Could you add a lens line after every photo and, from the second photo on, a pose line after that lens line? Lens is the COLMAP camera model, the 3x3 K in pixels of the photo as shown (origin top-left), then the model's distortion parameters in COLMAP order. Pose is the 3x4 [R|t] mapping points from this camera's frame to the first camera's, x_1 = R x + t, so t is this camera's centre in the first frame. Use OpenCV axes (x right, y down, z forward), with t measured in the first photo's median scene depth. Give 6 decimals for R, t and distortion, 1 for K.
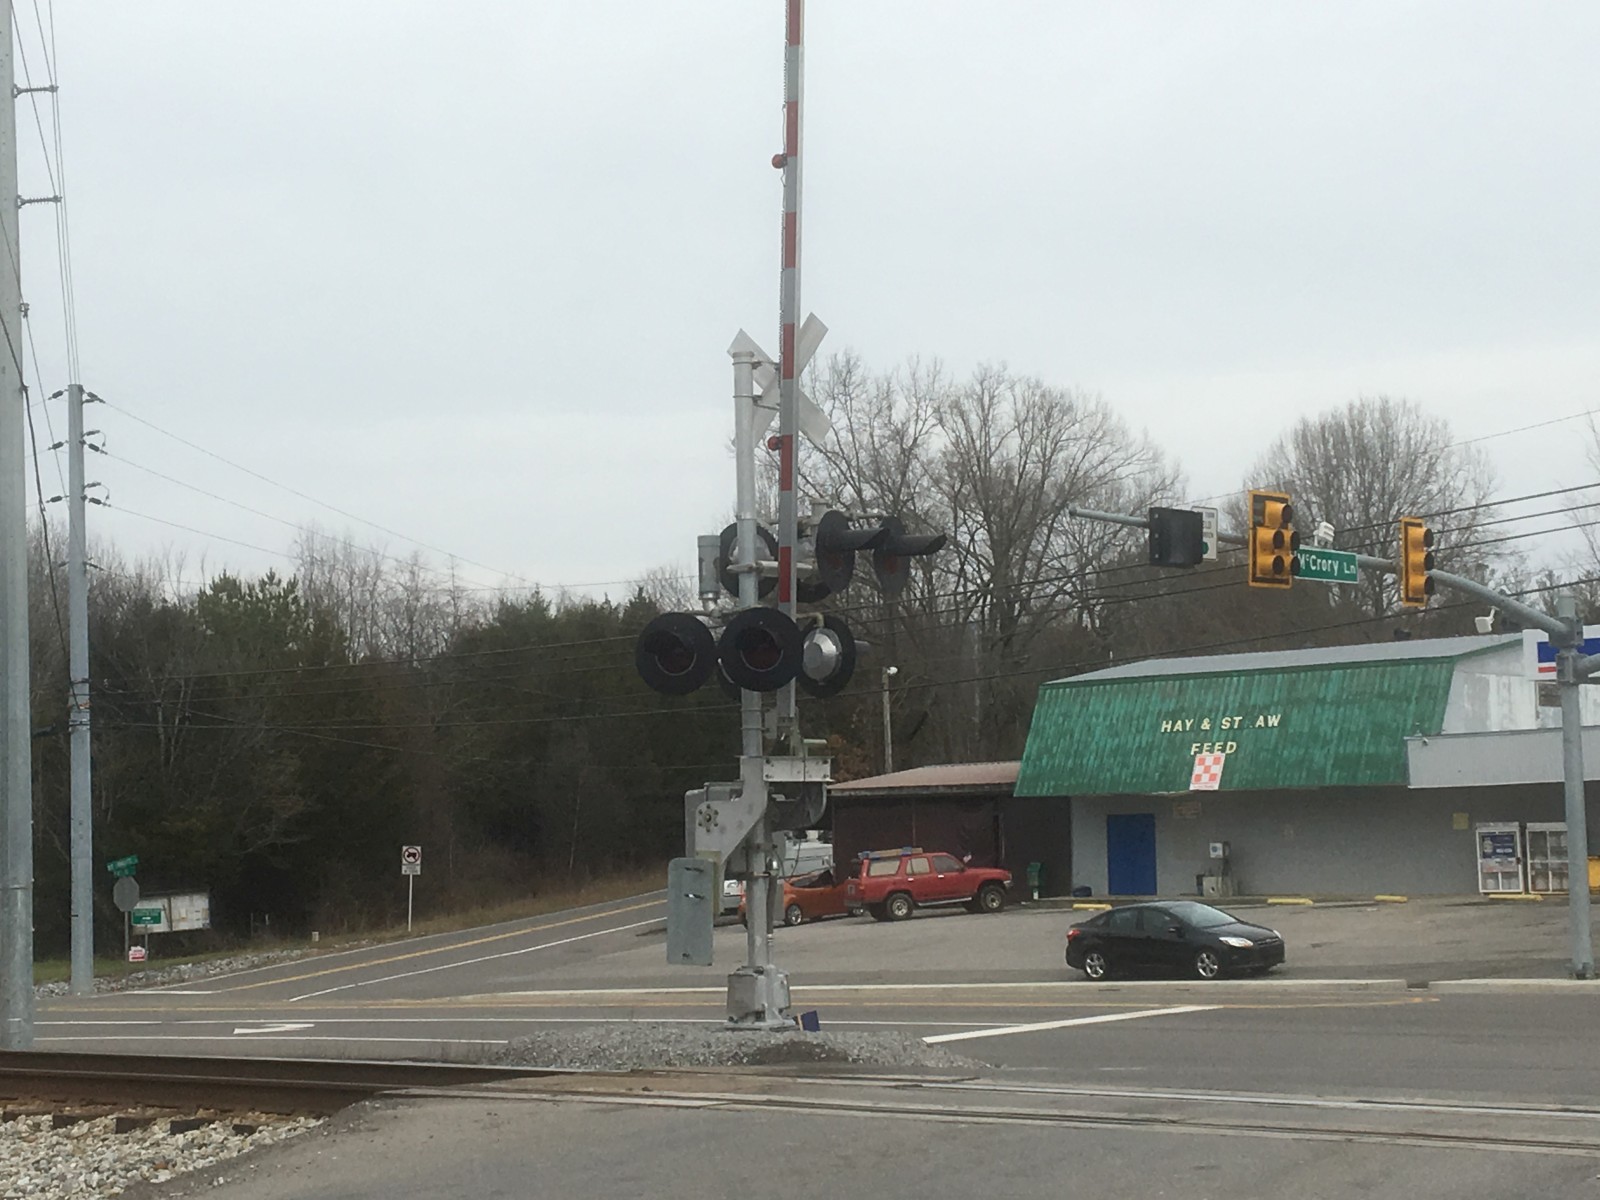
lens RADIAL K [[2939.6, 0, 800.0], [0, 2939.6, 600.0], [0, 0, 1]] dist [0.102286, 0.207875]
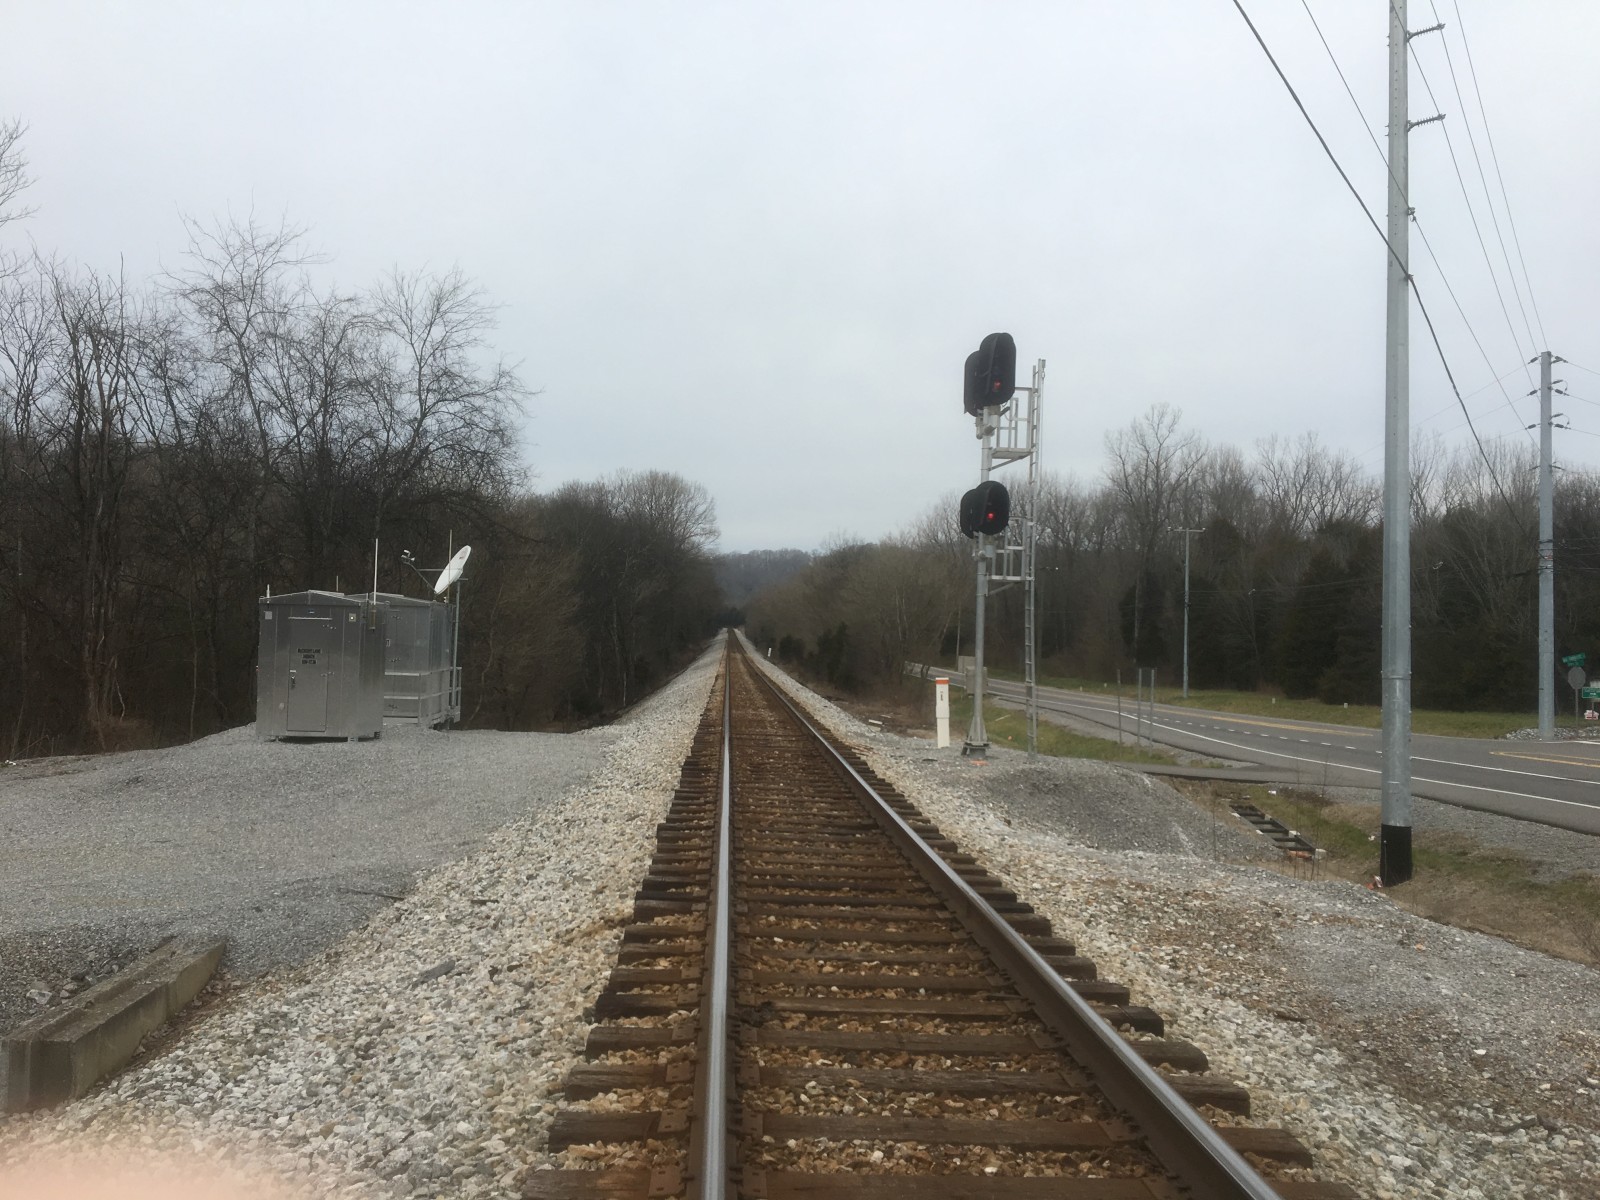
lens RADIAL K [[1353.4, 0, 676.8], [0, 1353.4, 591.6], [0, 0, 1]] dist [0.070659, -0.096735]
pose [[0.676874, 0.027329, -0.735592, -0.043790], [0.013487, 0.998682, 0.049514, 0.027462], [0.735976, -0.043436, 0.675613, 0.382039]]
